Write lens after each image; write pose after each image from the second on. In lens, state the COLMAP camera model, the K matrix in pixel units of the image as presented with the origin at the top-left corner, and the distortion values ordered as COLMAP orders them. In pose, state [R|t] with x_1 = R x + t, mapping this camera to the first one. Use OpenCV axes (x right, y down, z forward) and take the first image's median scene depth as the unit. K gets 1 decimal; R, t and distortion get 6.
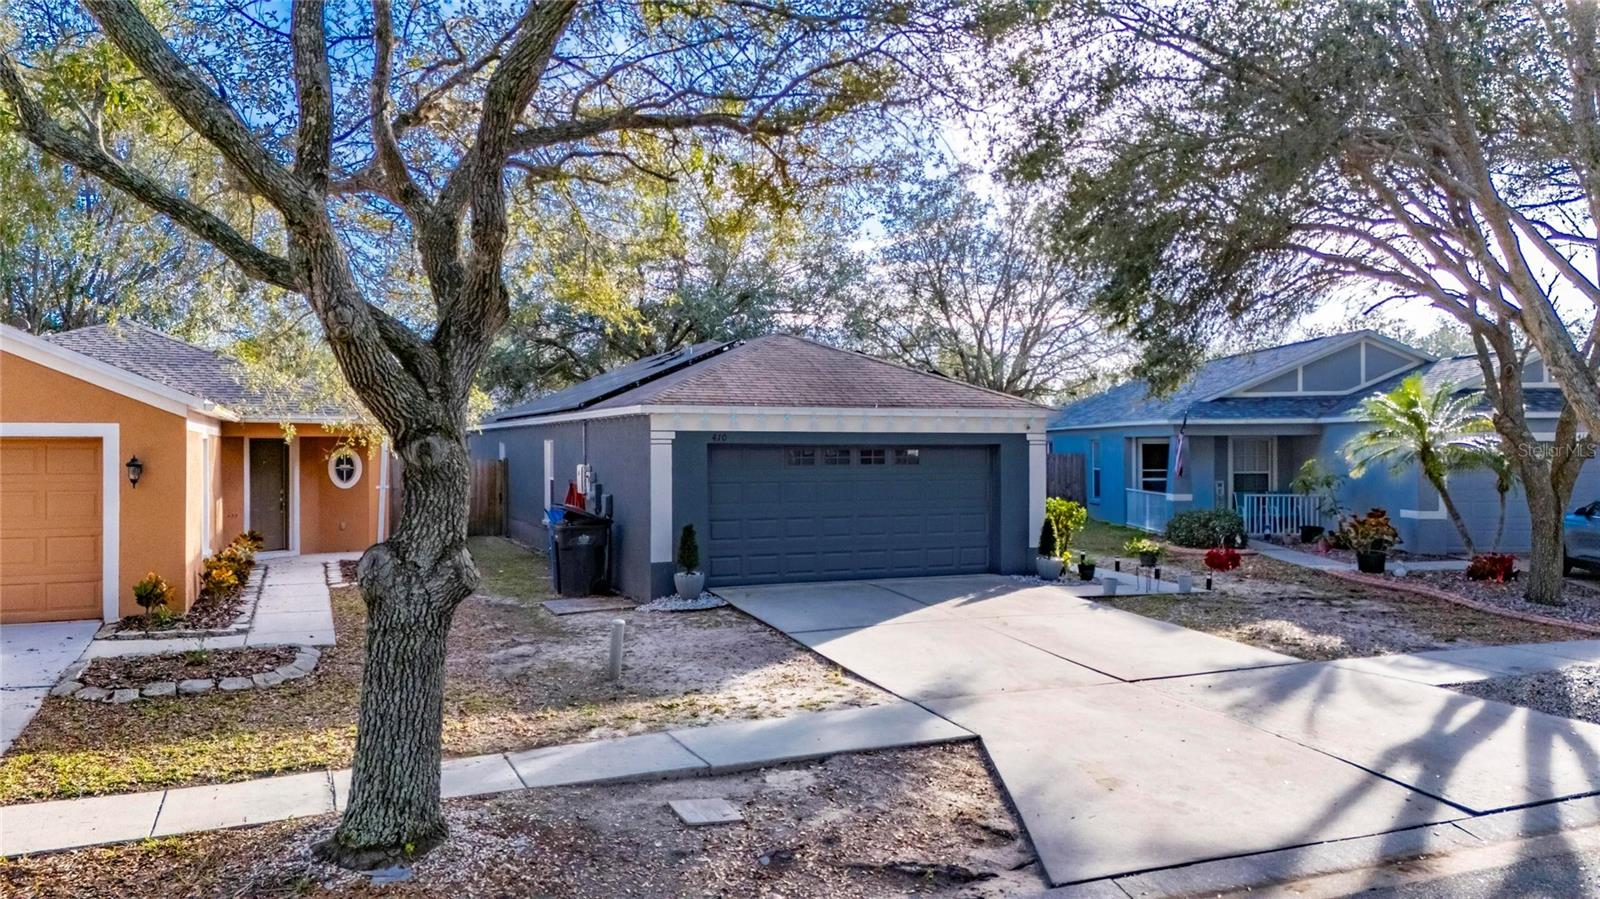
lens RADIAL K [[1172.2, 0, 807.0], [0, 1172.2, 450.0], [0, 0, 1]] dist [0.063314, -0.053527]
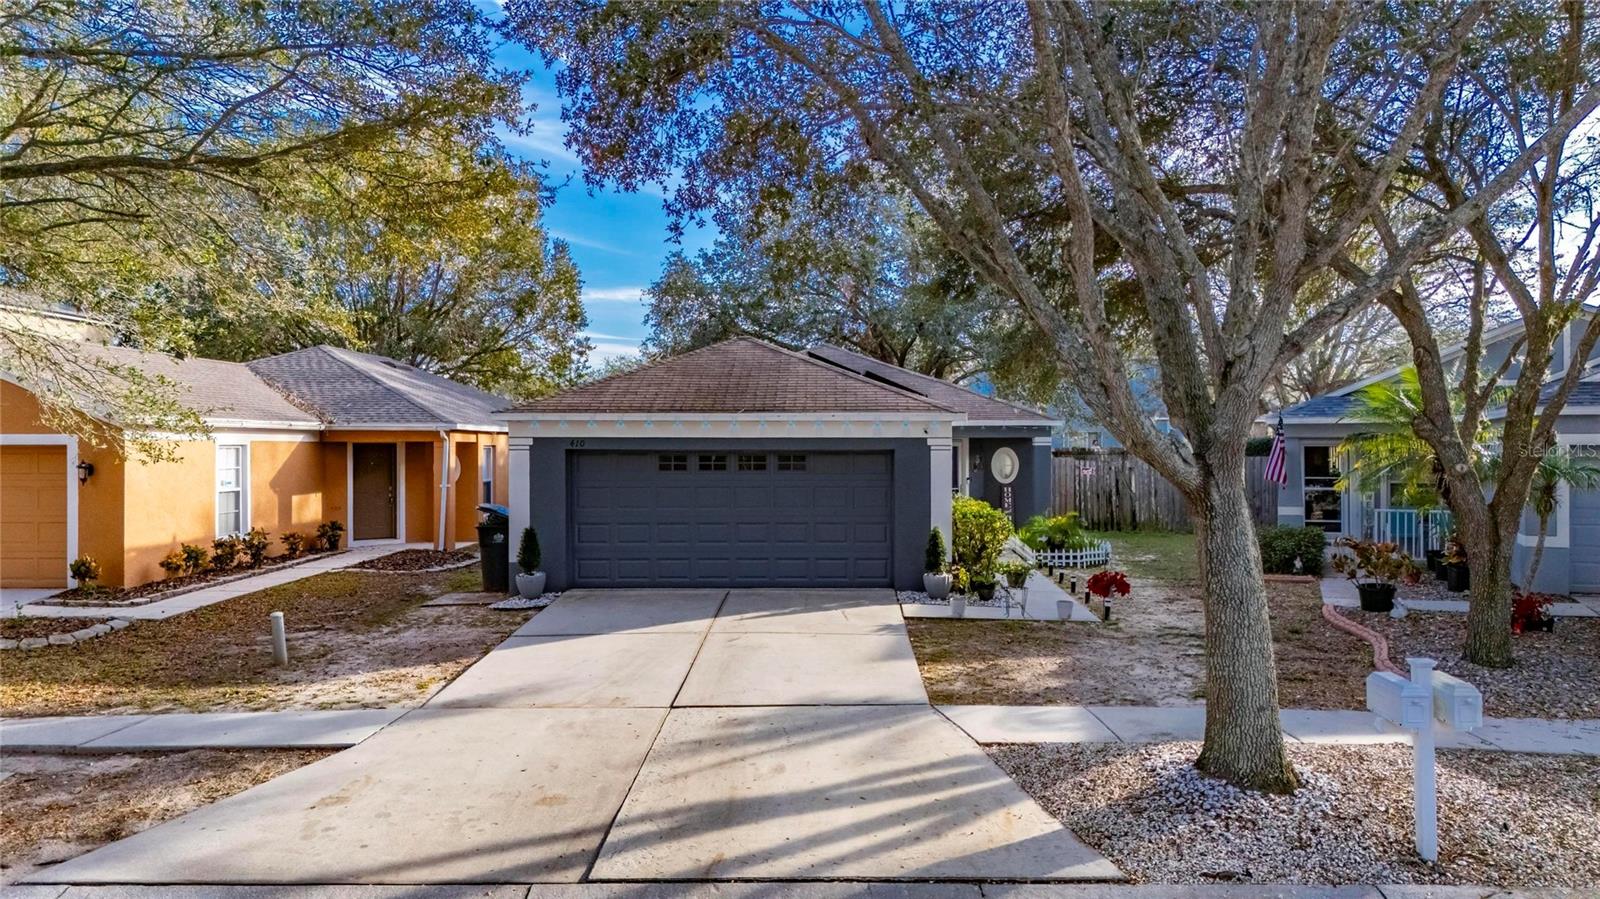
lens RADIAL K [[1172.2, 0, 807.0], [0, 1172.2, 450.0], [0, 0, 1]] dist [0.063314, -0.053527]
pose [[0.913630, 0.001378, -0.406545, 0.534736], [-0.000563, 0.999998, 0.002123, -0.007380], [0.406547, -0.001711, 0.913628, 0.134435]]
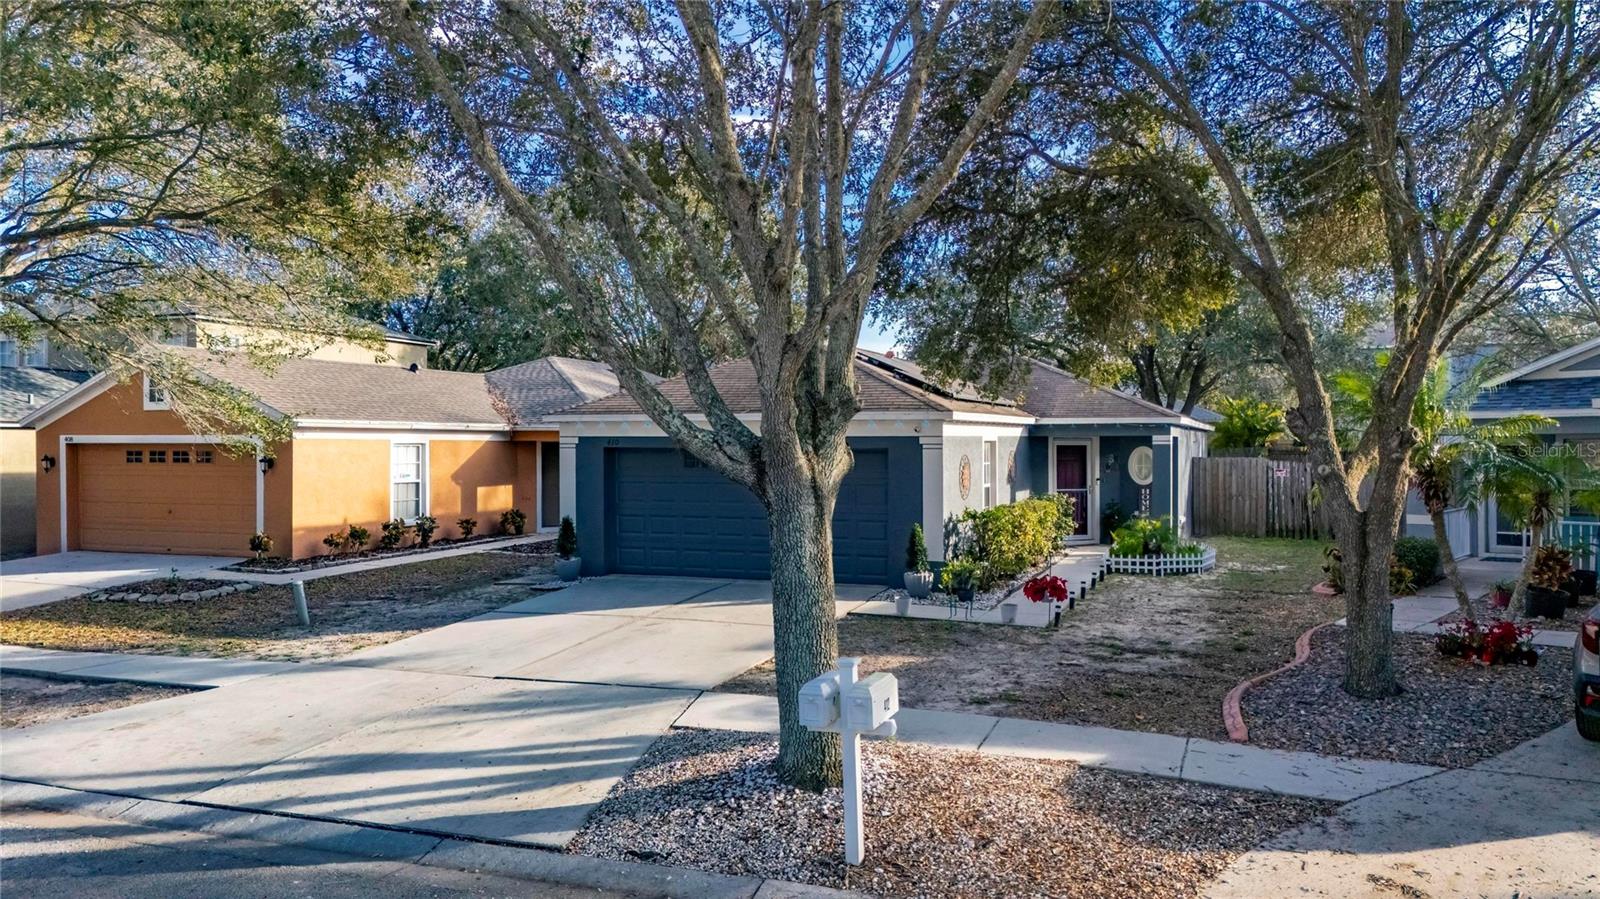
lens RADIAL K [[1172.2, 0, 807.0], [0, 1172.2, 450.0], [0, 0, 1]] dist [0.063314, -0.053527]
pose [[0.718697, 0.003461, -0.695315, 0.857593], [-0.001826, 0.999994, 0.003089, -0.007026], [0.695321, -0.000950, 0.718699, 0.312964]]
